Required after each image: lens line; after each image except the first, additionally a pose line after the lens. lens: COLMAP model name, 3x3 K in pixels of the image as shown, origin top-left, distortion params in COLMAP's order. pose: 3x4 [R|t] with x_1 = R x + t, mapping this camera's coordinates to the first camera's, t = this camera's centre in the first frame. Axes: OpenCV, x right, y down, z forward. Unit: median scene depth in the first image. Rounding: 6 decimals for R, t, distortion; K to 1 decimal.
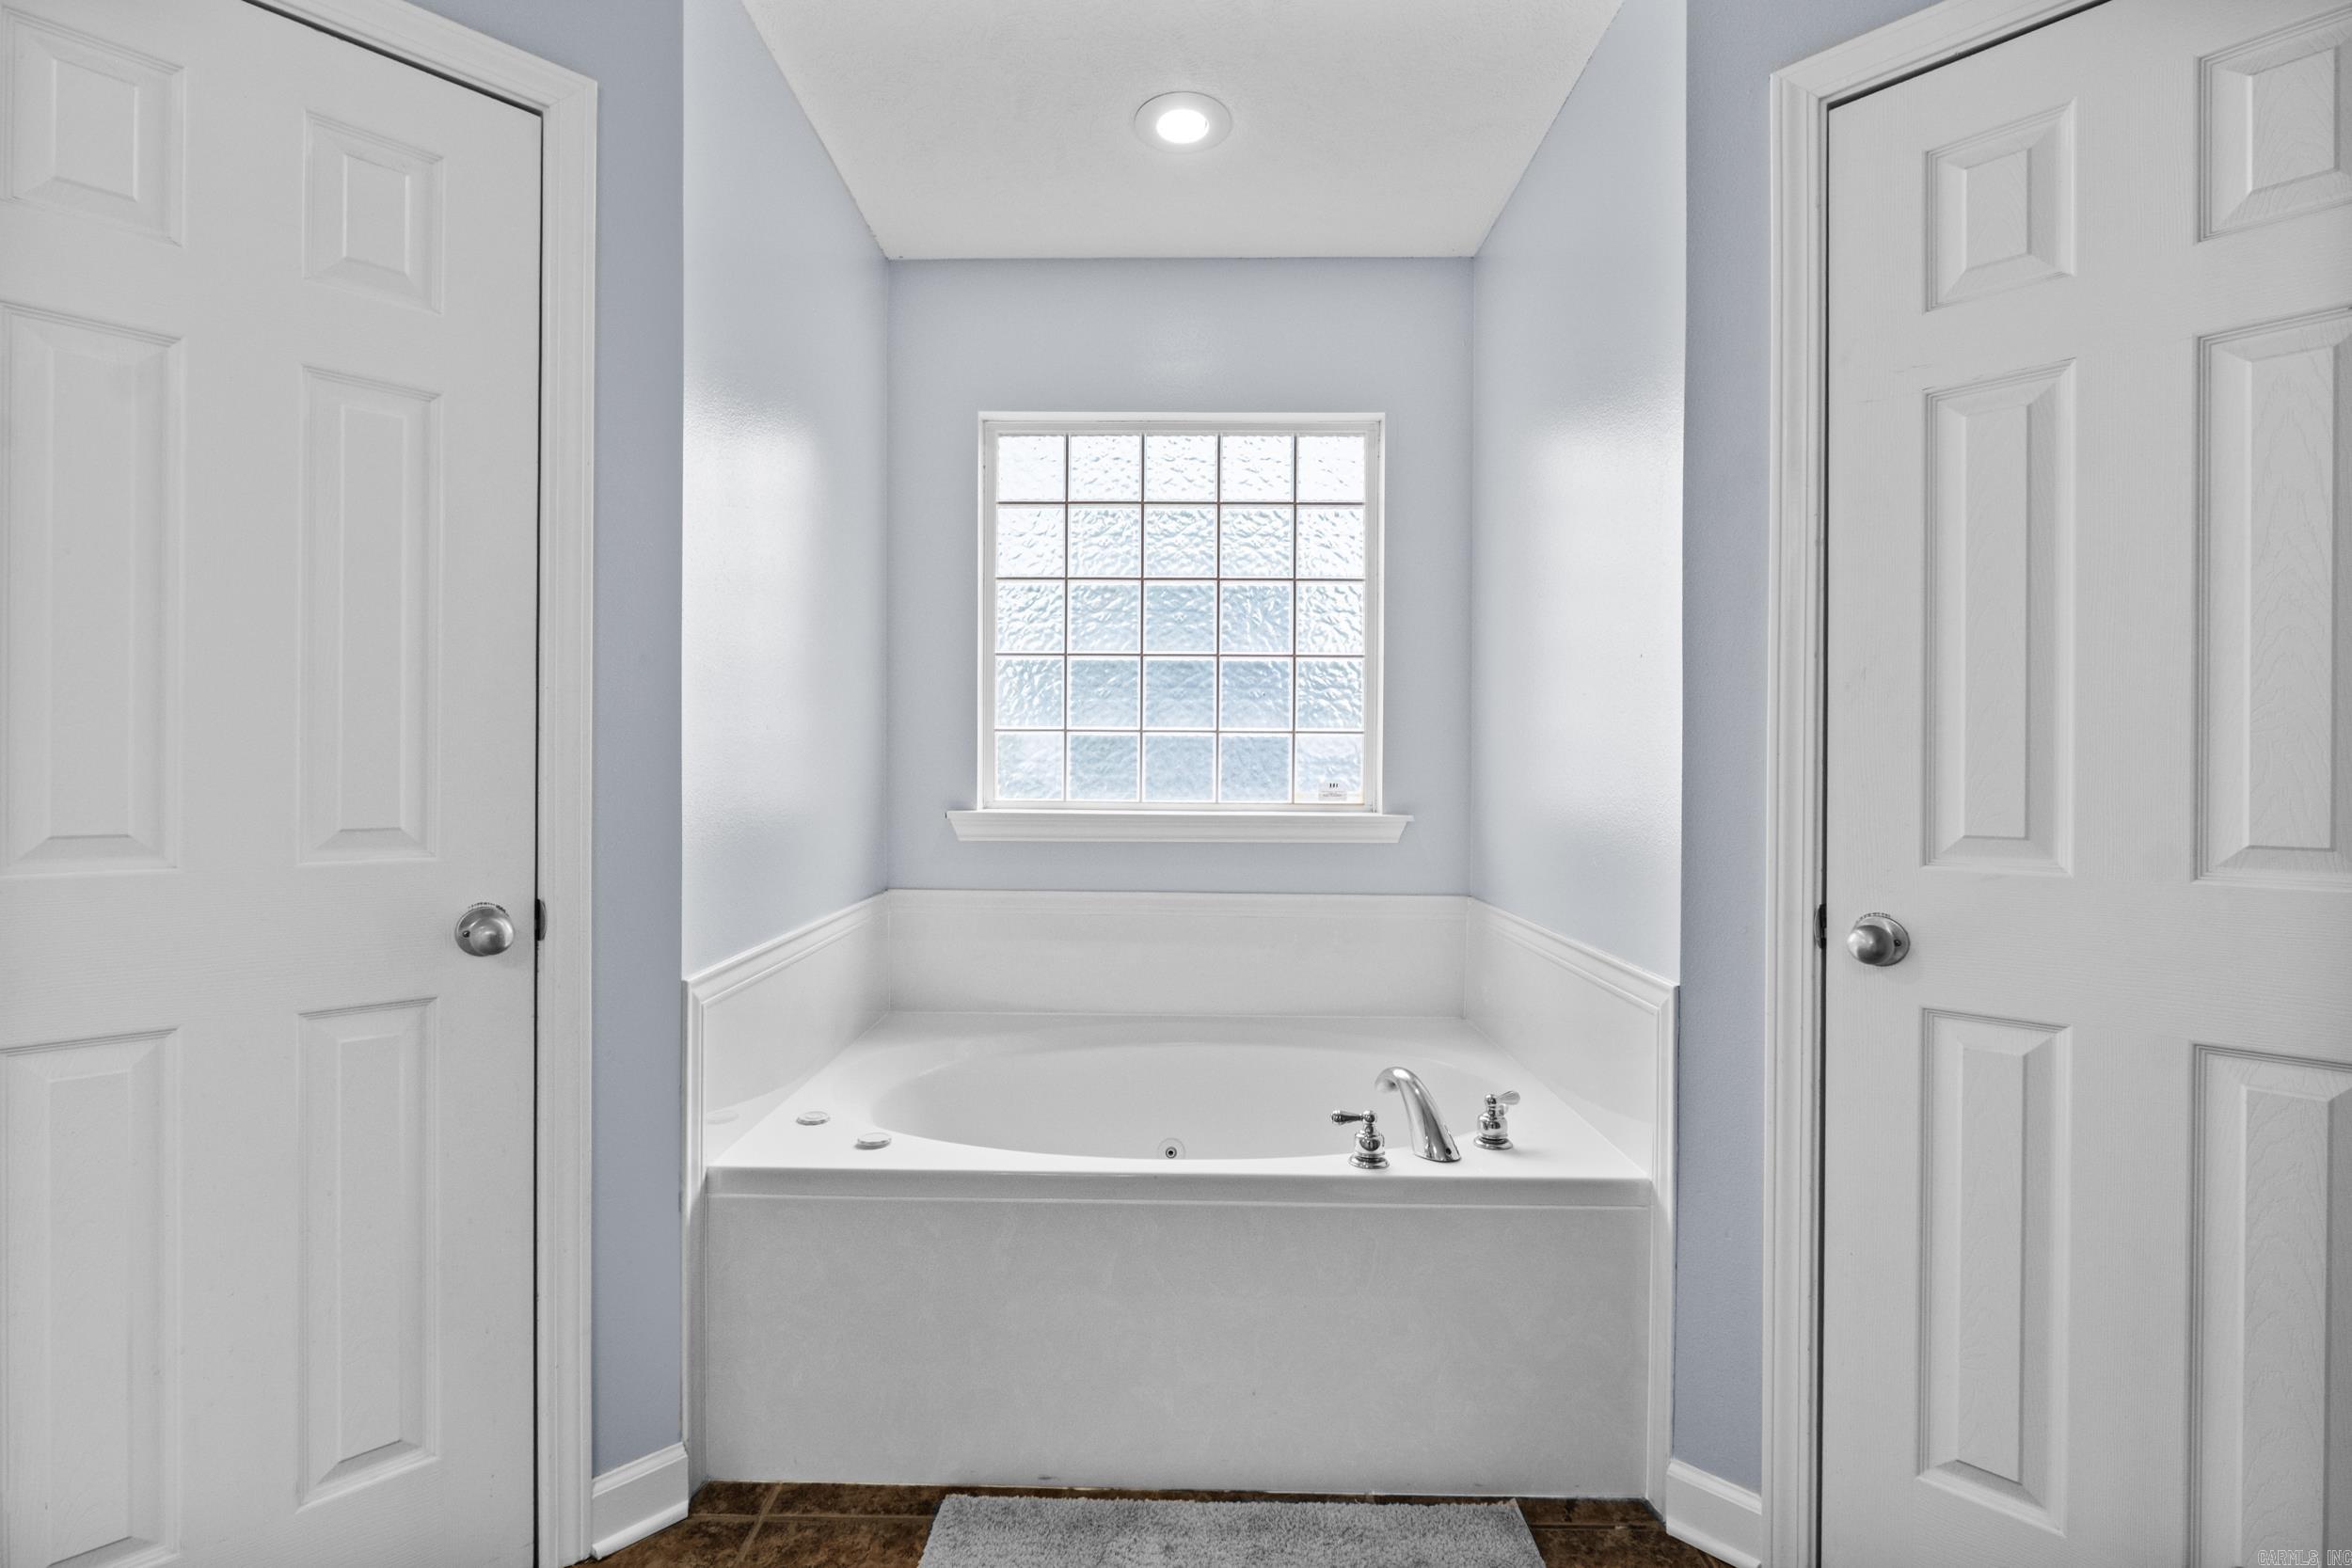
lens RADIAL K [[1030.5, 0, 1168.2], [0, 1030.5, 778.1], [0, 0, 1]] dist [-0.006858, 0.000110]
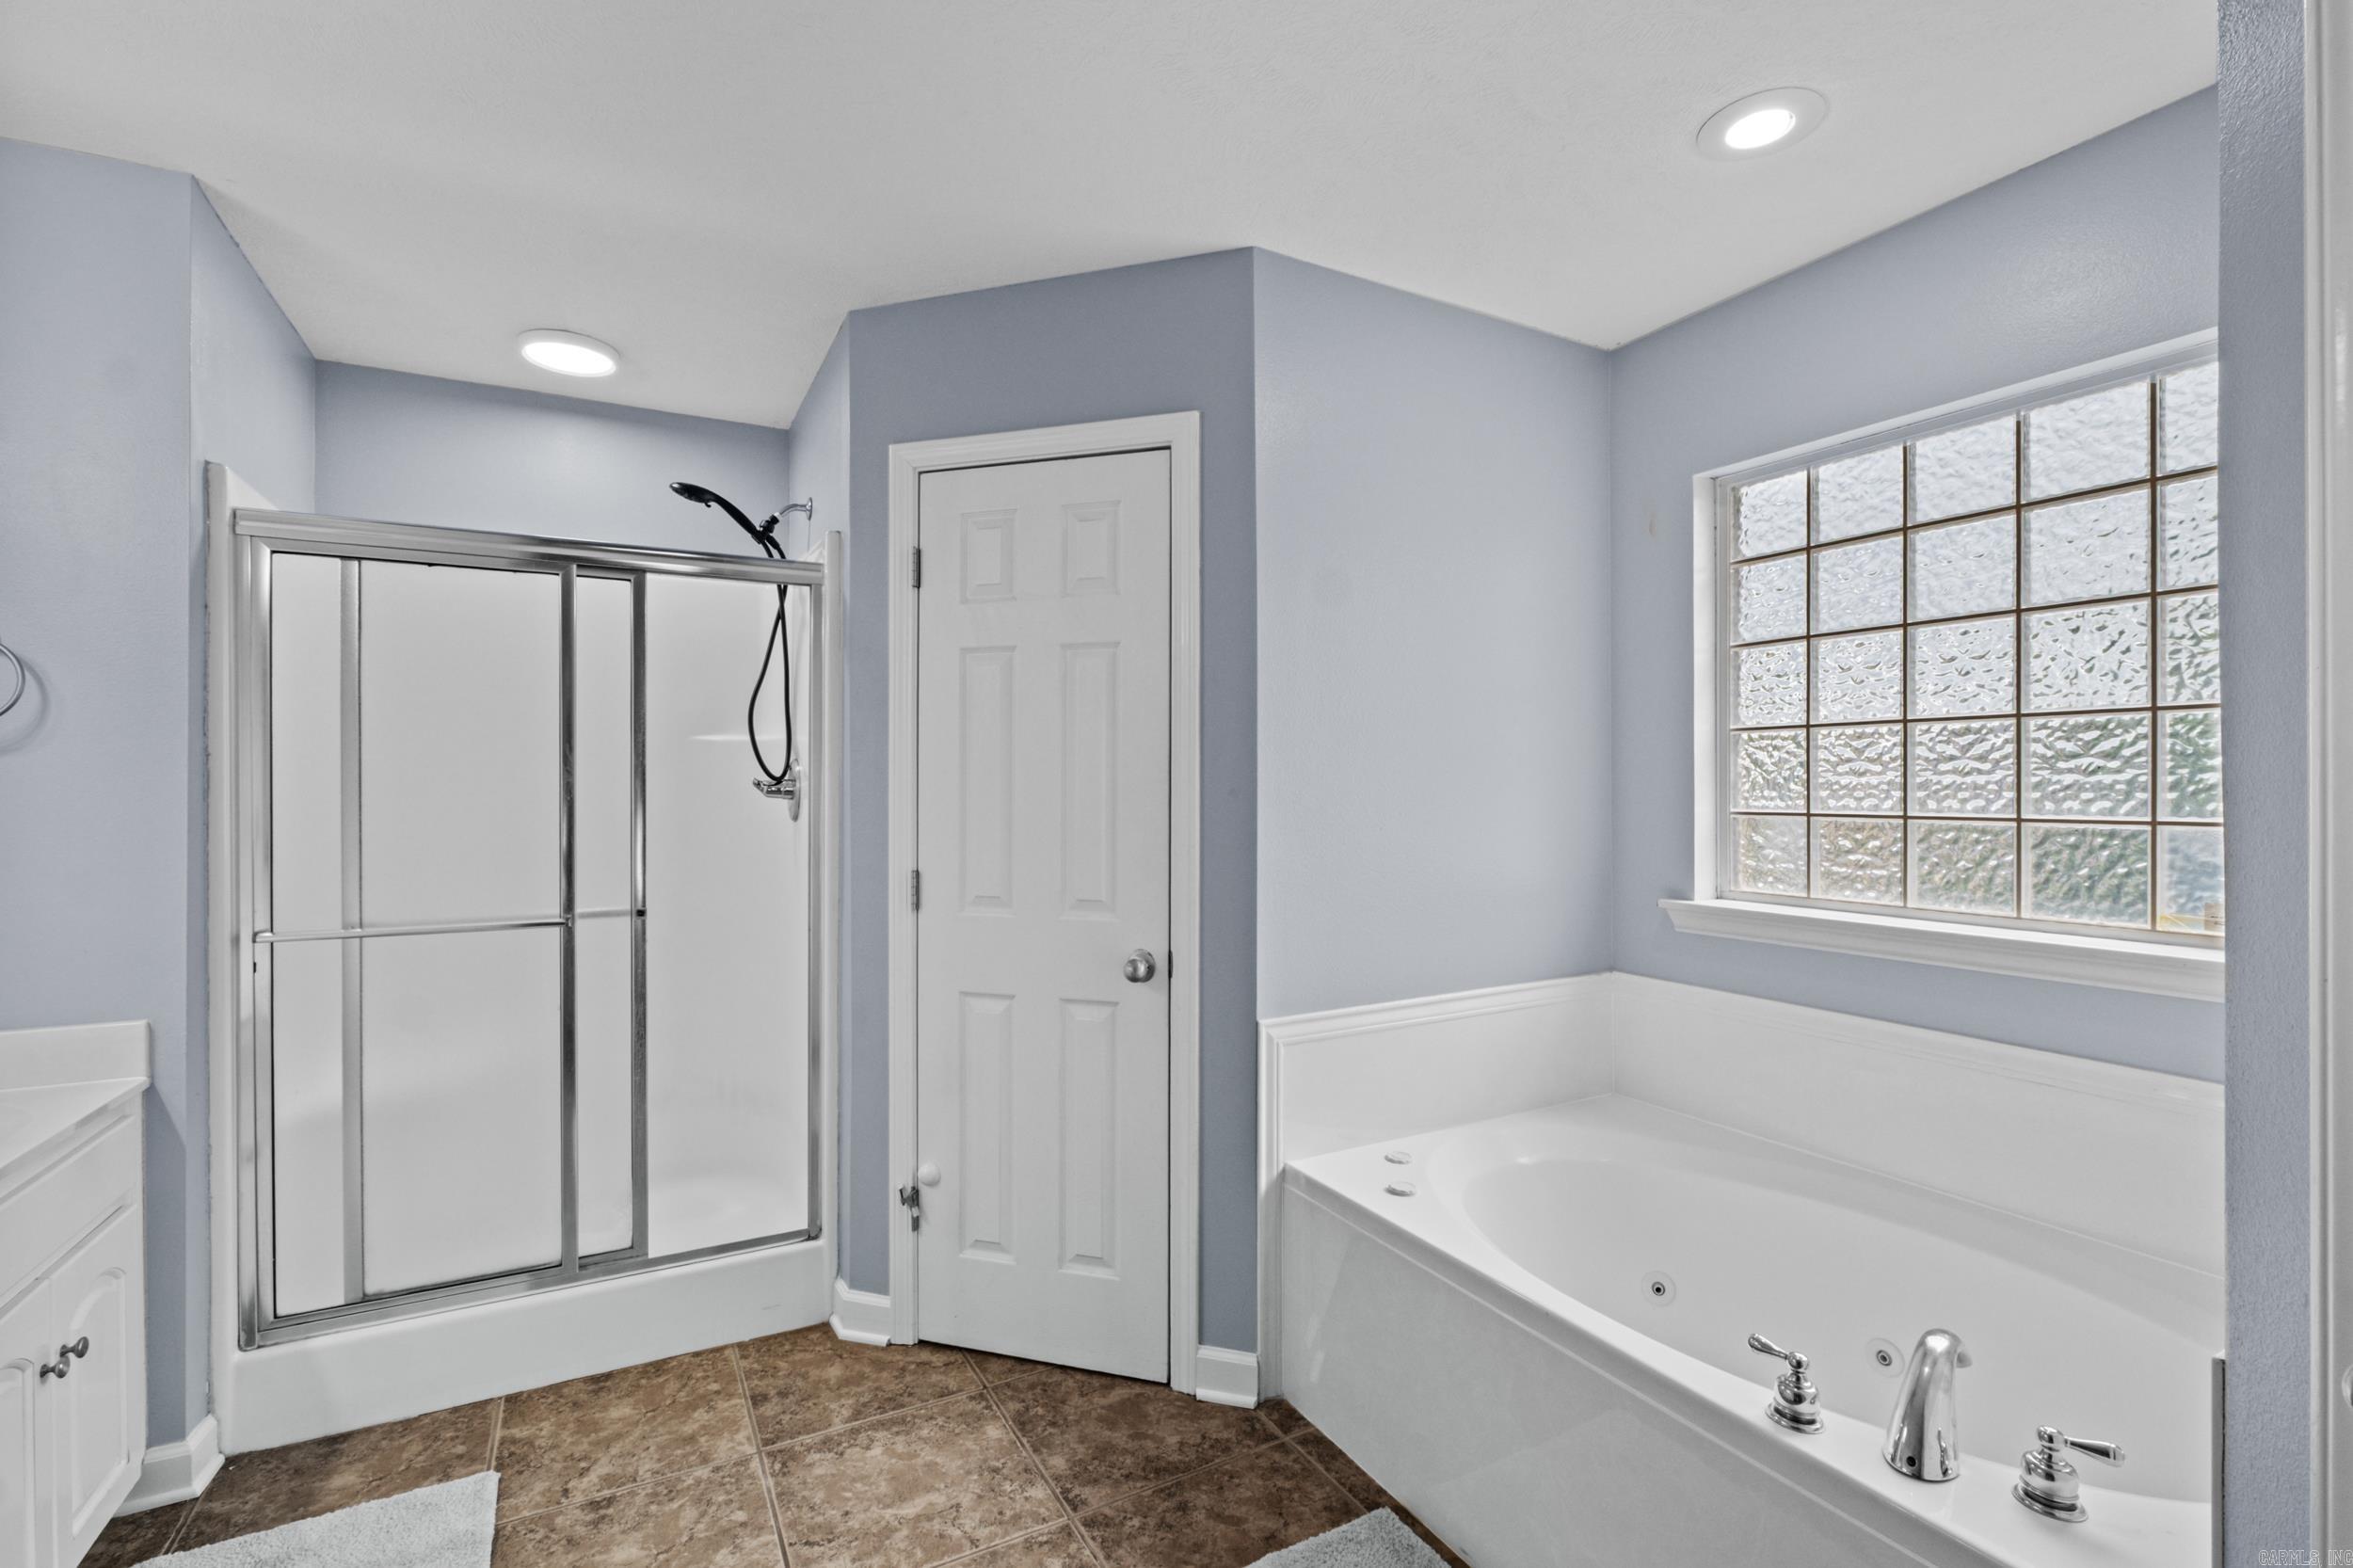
lens RADIAL K [[1049.2, 0, 1172.3], [0, 1049.2, 792.1], [0, 0, 1]] dist [-0.013135, 0.000086]
pose [[0.477606, -0.004476, -0.878563, 0.697420], [-0.001978, 0.999979, -0.006170, -0.100066], [0.878572, 0.004684, 0.477587, 0.219128]]
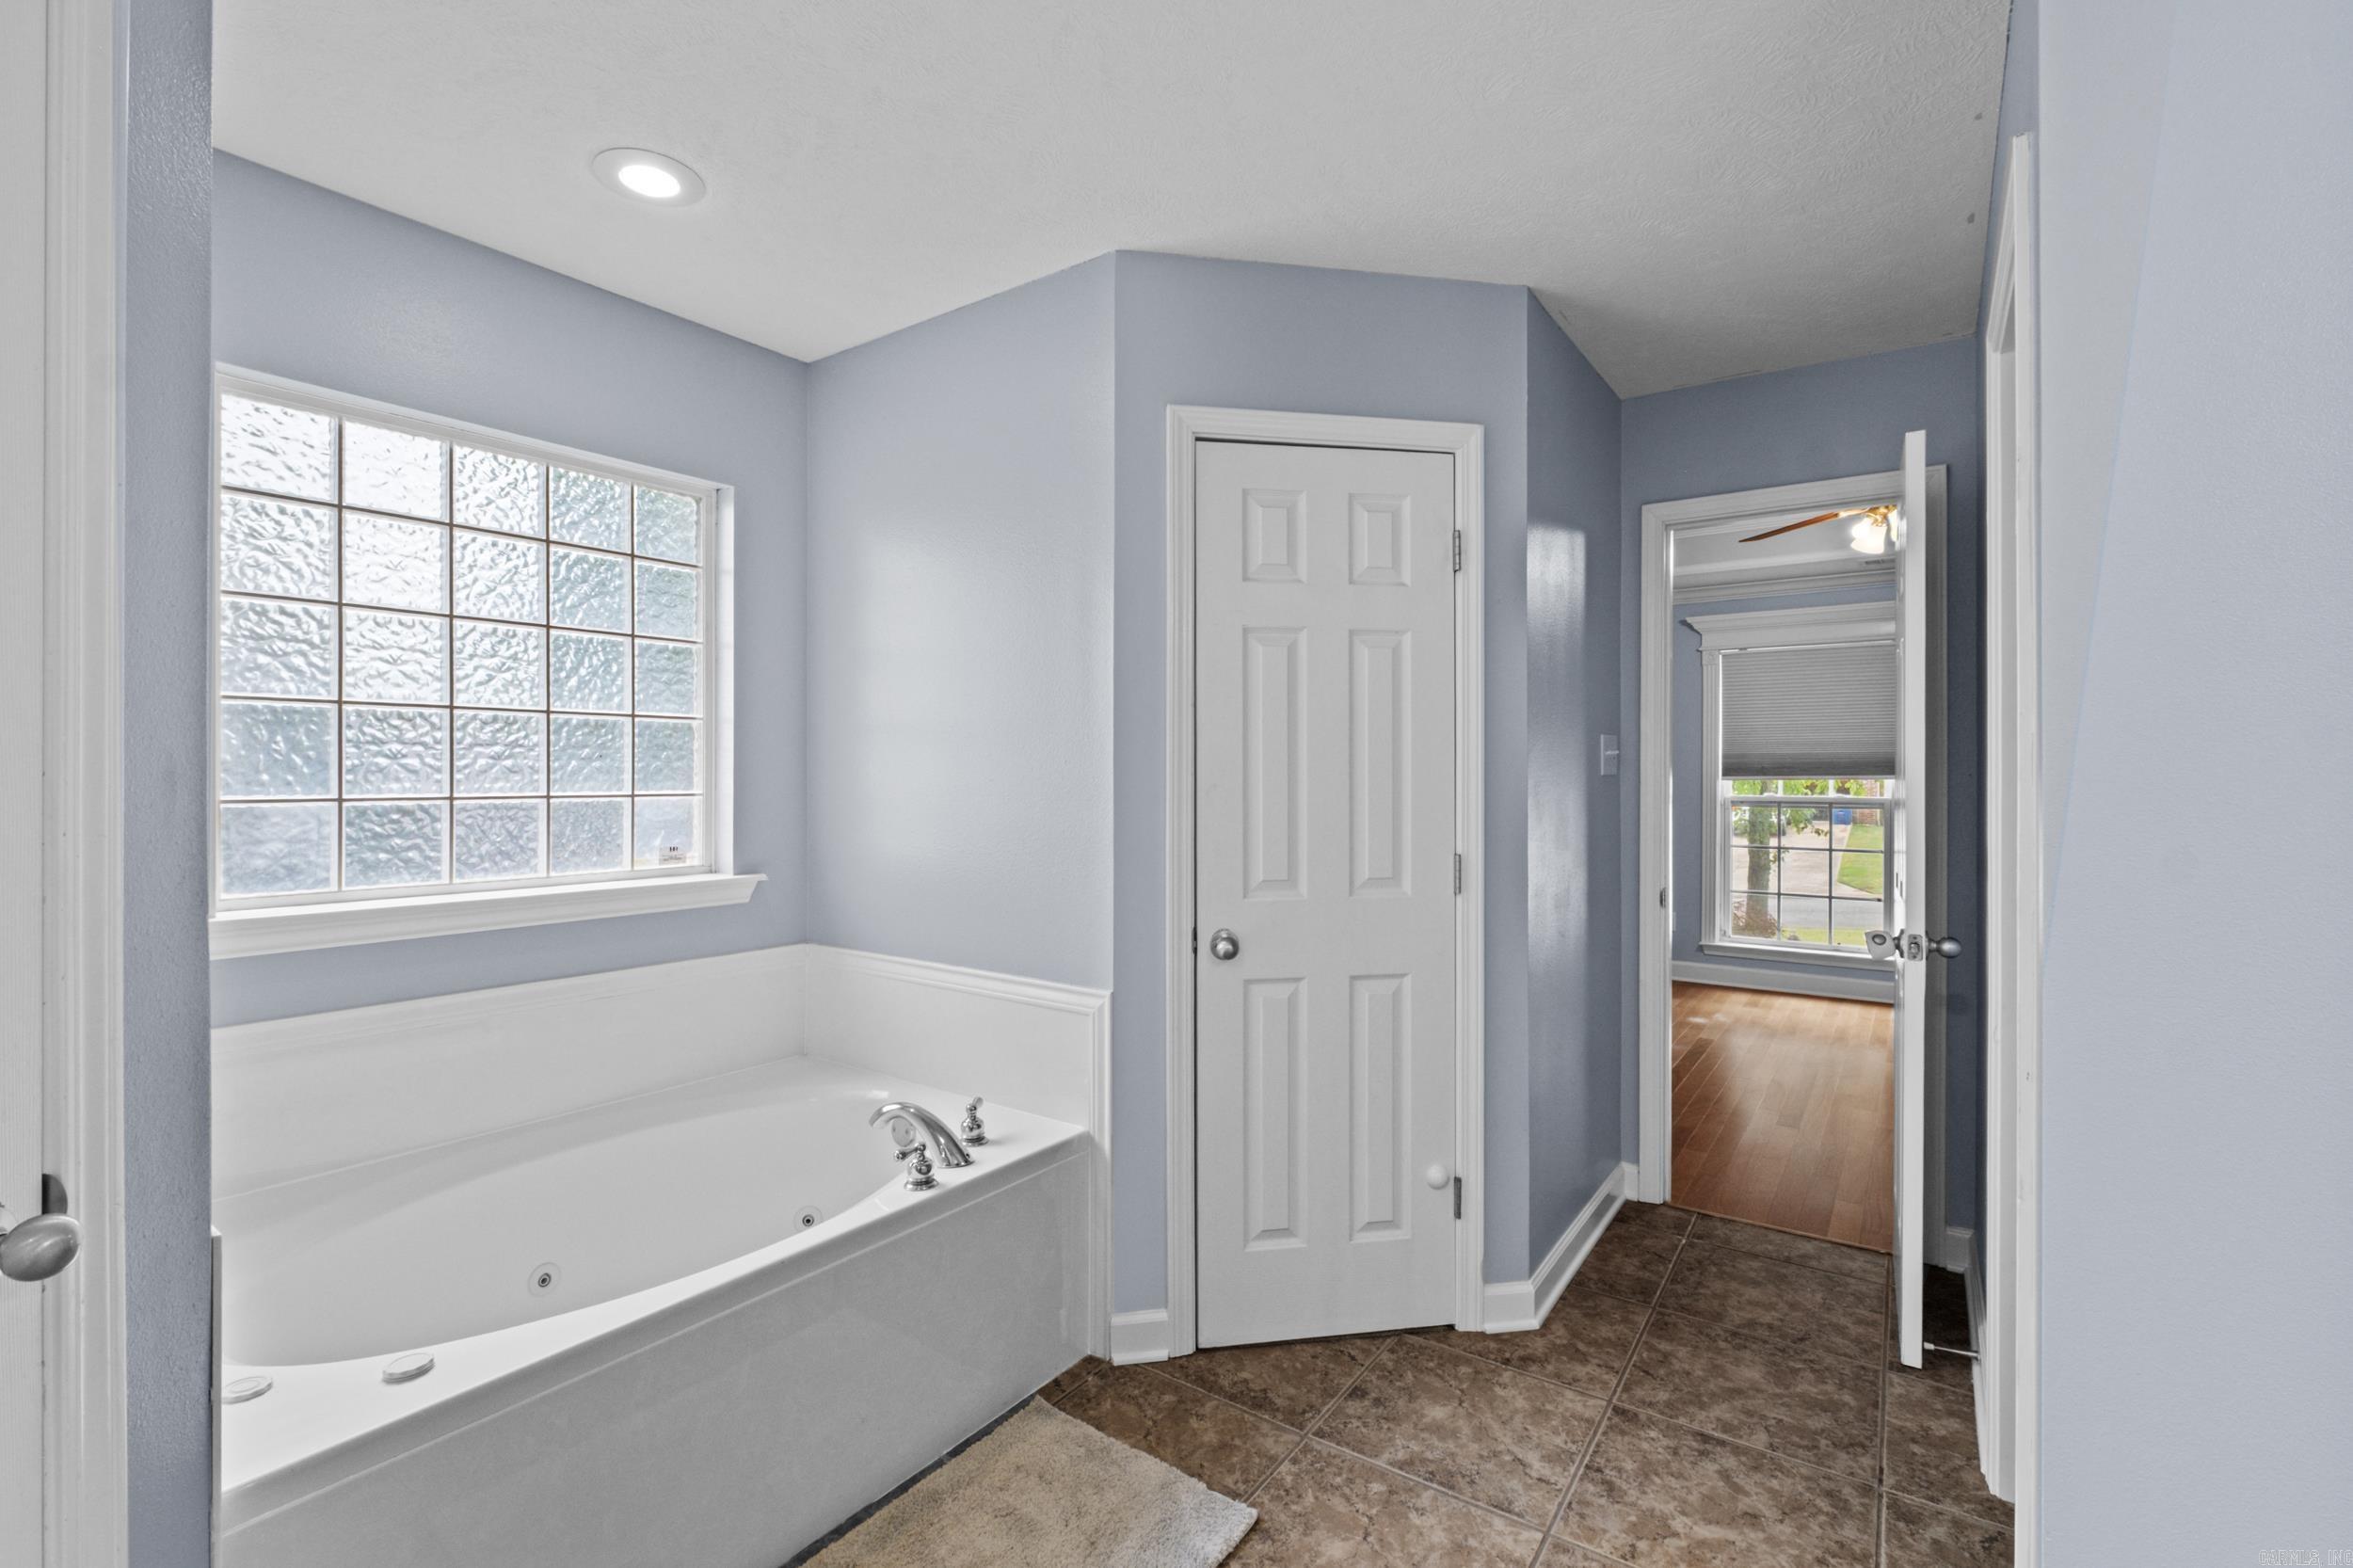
lens RADIAL K [[1031.1, 0, 1168.7], [0, 1031.1, 778.1], [0, 0, 1]] dist [-0.006858, 0.000110]
pose [[0.578382, -0.006538, 0.815740, -0.640922], [0.007295, 0.999969, 0.002842, -0.104926], [-0.815734, 0.004306, 0.578412, 0.076923]]
